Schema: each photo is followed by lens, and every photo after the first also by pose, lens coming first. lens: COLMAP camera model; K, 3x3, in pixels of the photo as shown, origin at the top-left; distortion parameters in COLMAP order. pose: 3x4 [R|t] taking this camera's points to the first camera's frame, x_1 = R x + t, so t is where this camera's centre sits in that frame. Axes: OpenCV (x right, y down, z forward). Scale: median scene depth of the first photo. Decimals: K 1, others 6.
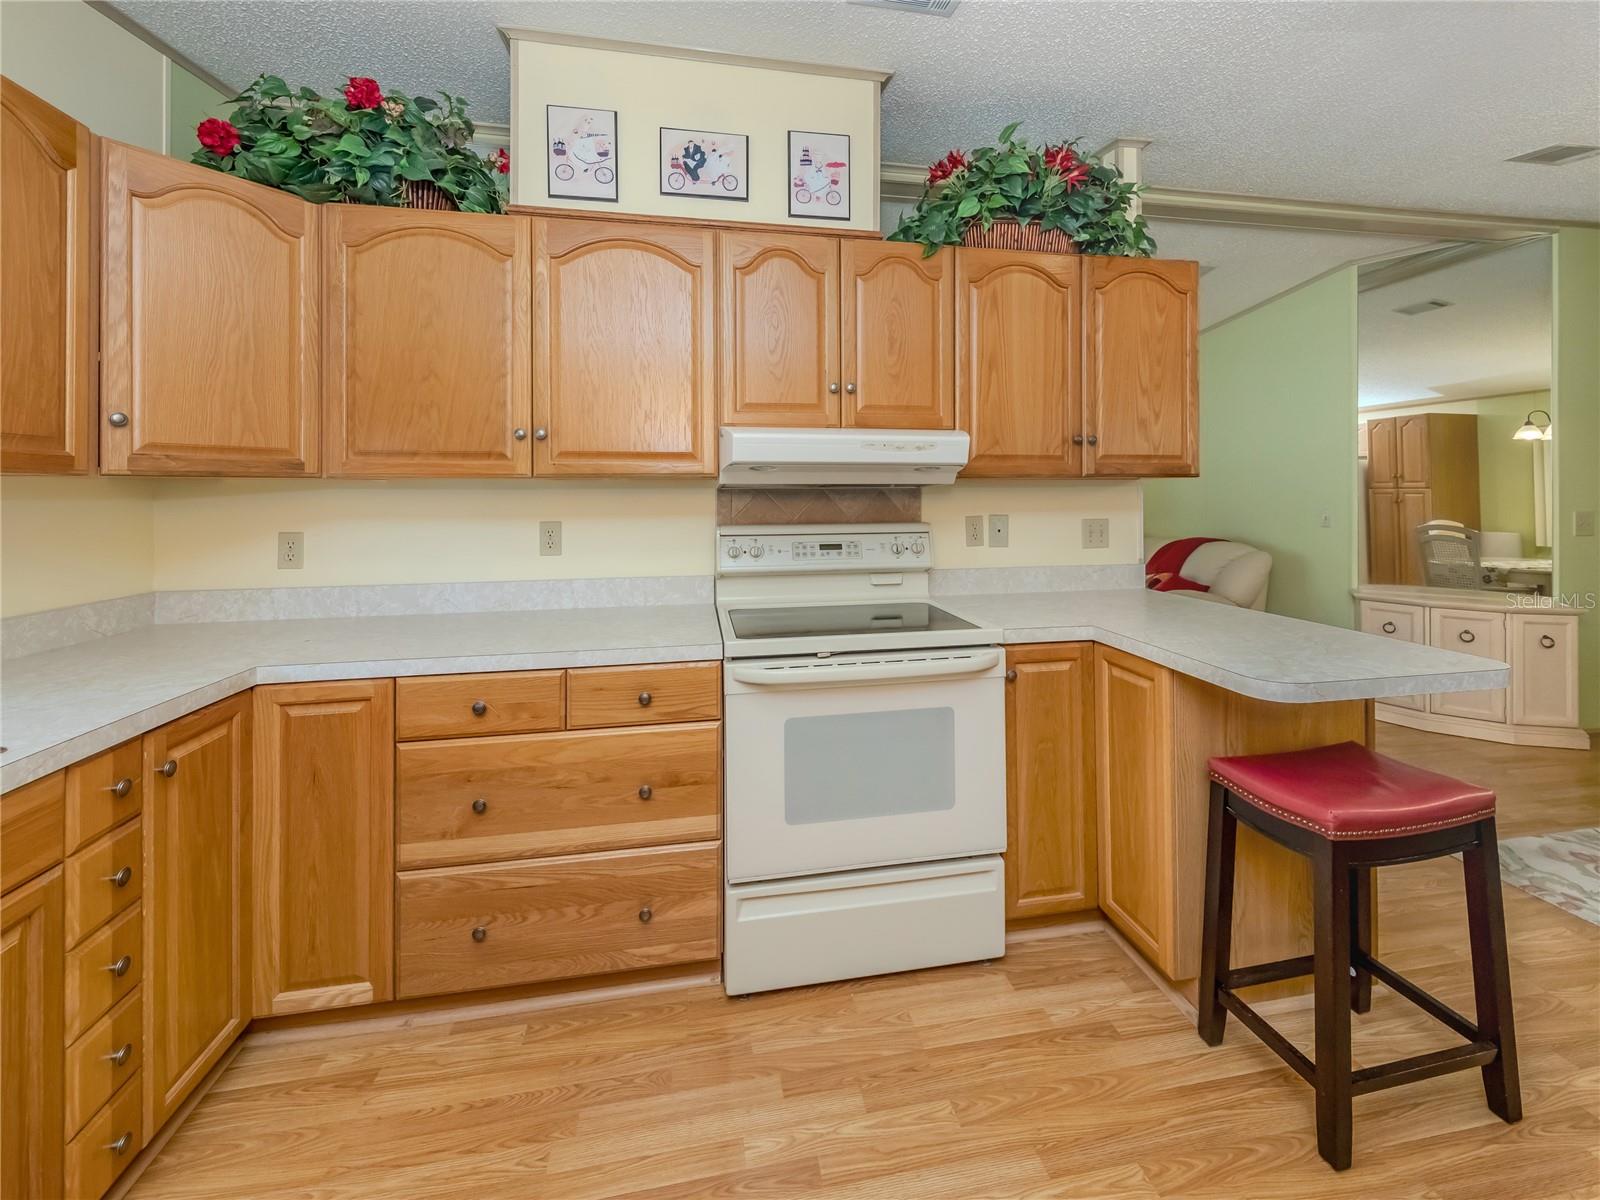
lens RADIAL K [[650.4, 0, 777.5], [0, 650.4, 500.1], [0, 0, 1]] dist [0.001357, -0.000031]
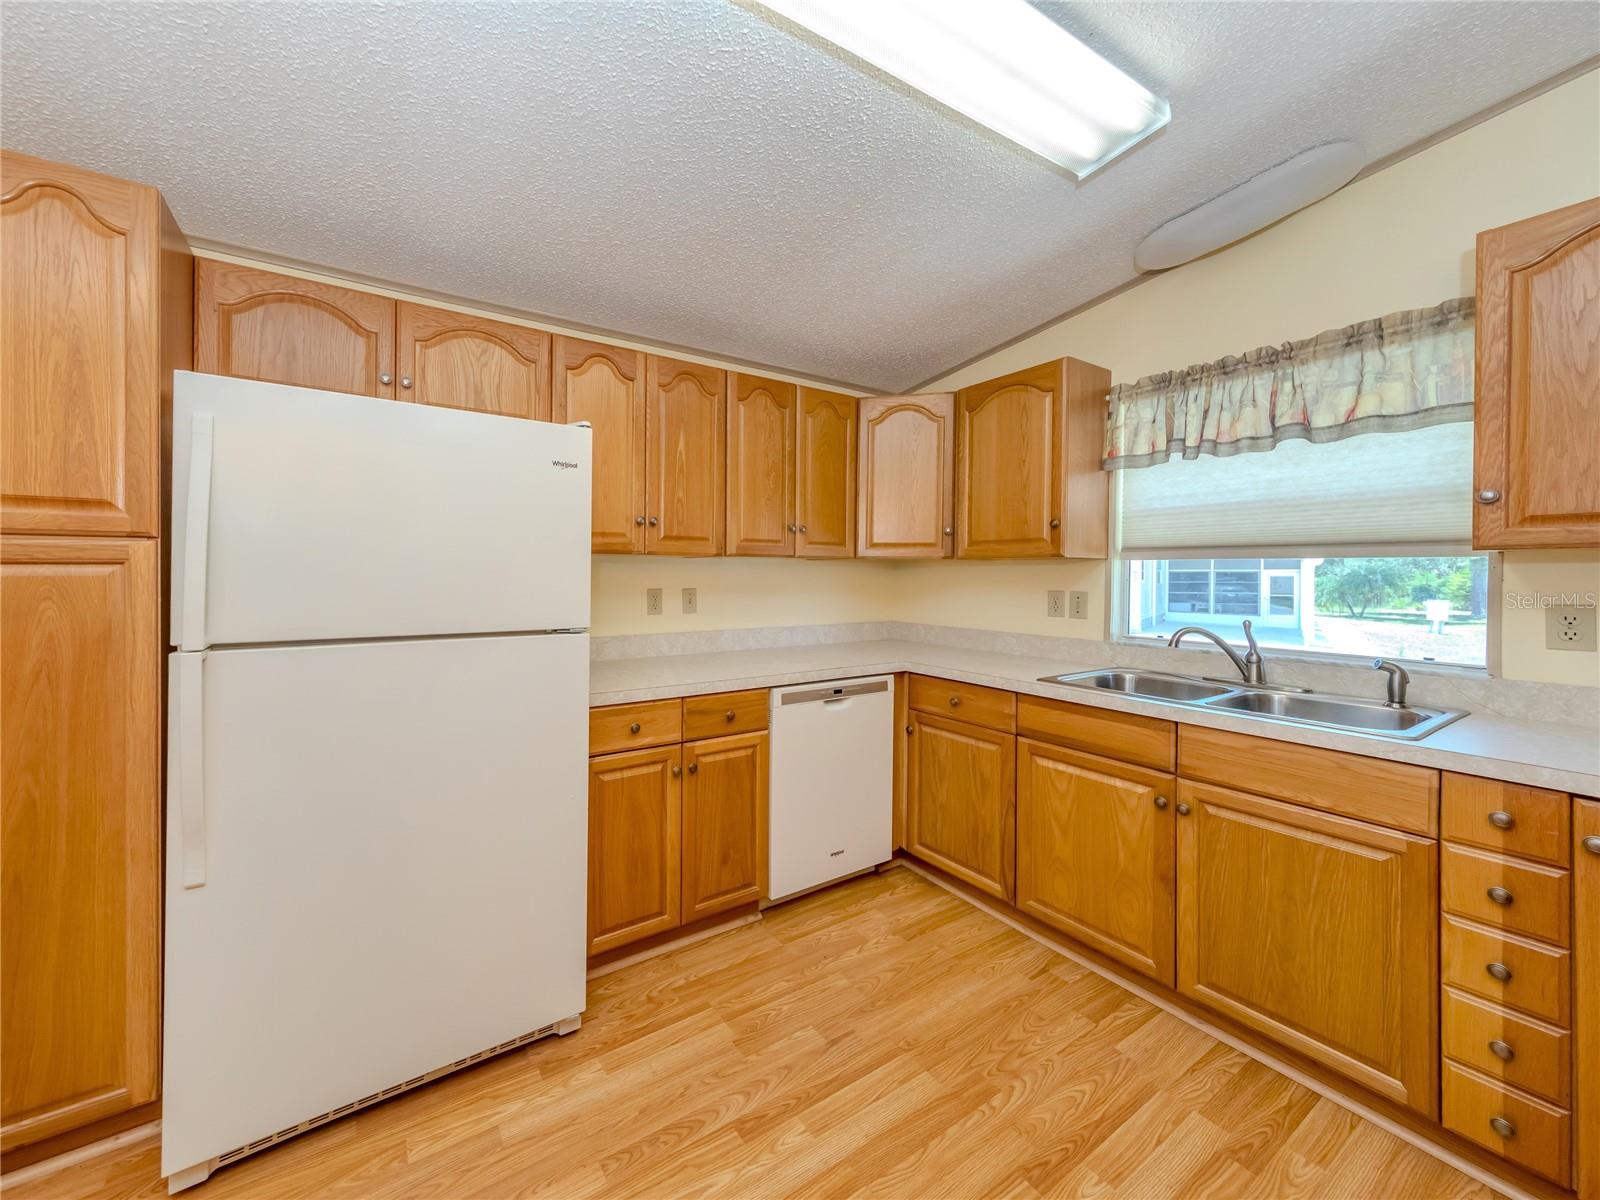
lens RADIAL K [[576.5, 0, 703.6], [0, 576.5, 577.8], [0, 0, 1]] dist [0.006670, -0.000771]
pose [[-0.943875, 0.005441, -0.330258, 0.387421], [0.001501, 0.999925, 0.012183, -0.002248], [0.330299, 0.011003, -0.943812, 0.852519]]
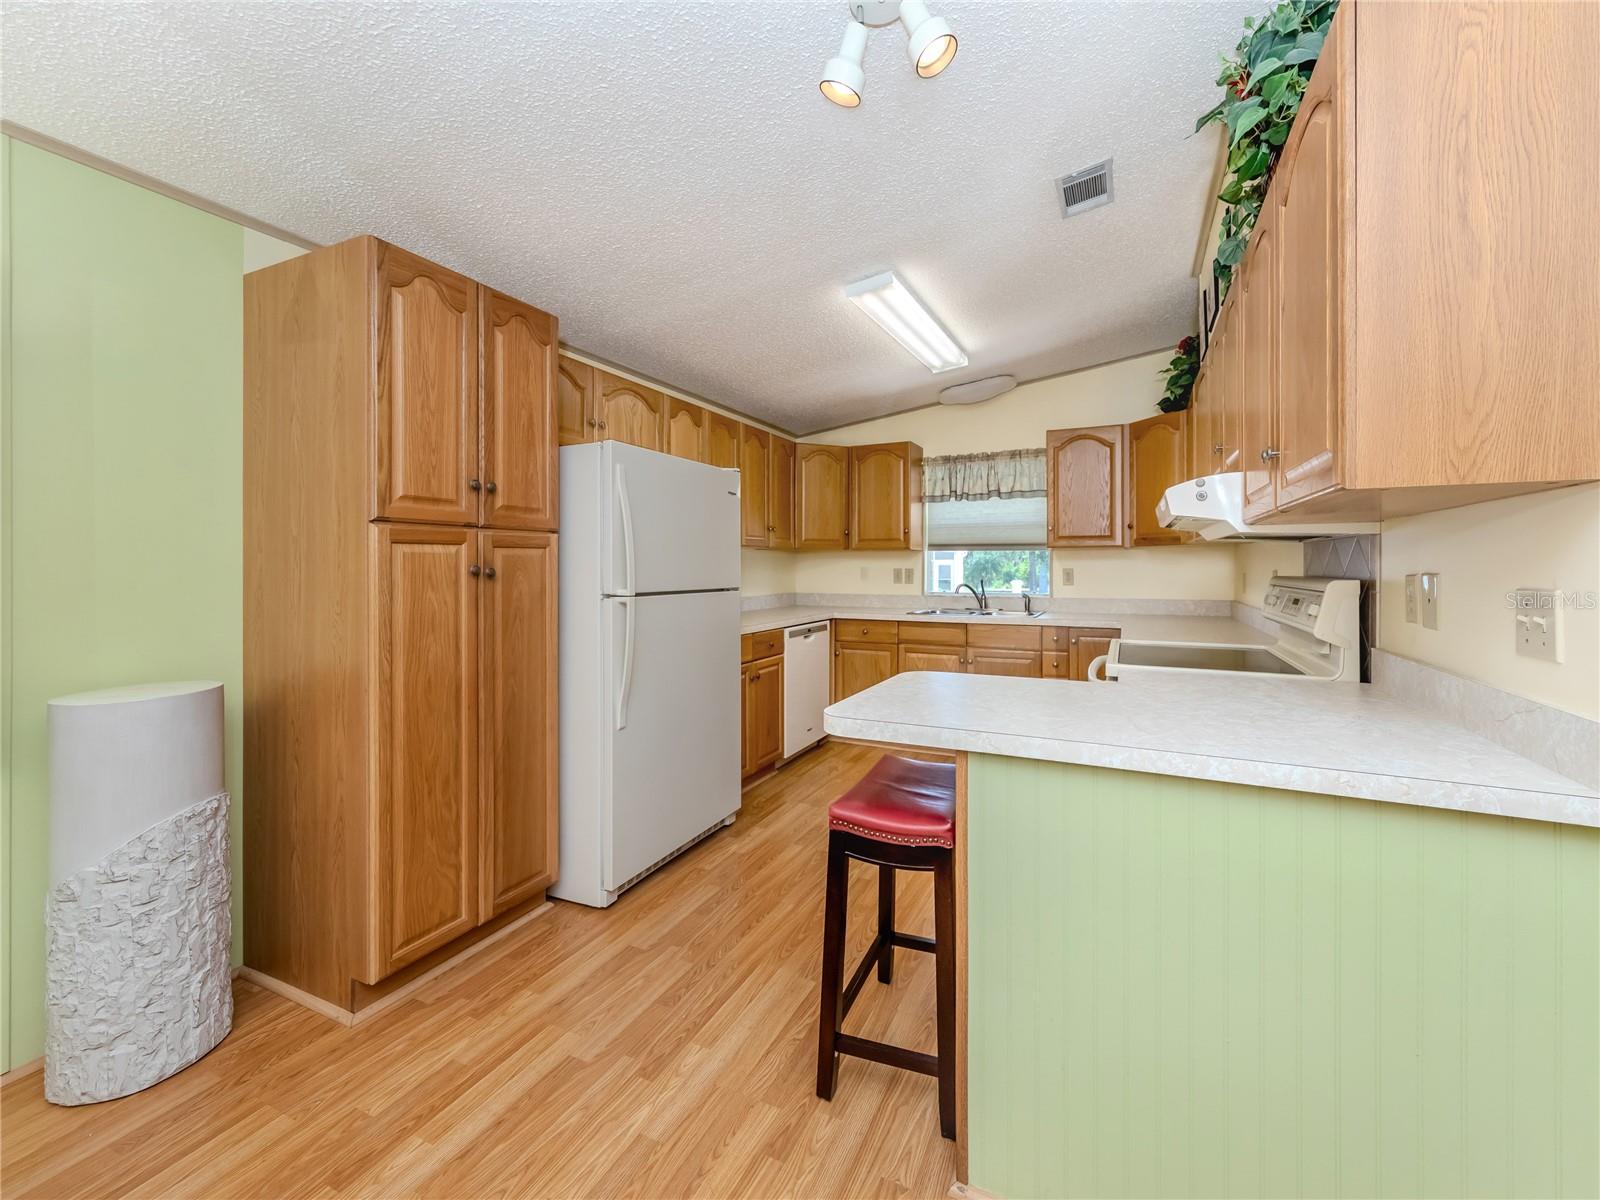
lens RADIAL K [[635.3, 0, 844.6], [0, 635.3, 568.9], [0, 0, 1]] dist [0.007491, -0.000519]
pose [[-0.555331, 0.012815, -0.831531, 1.380311], [0.002429, 0.999902, 0.013788, 0.011261], [0.831626, 0.005637, -0.555308, 1.097564]]
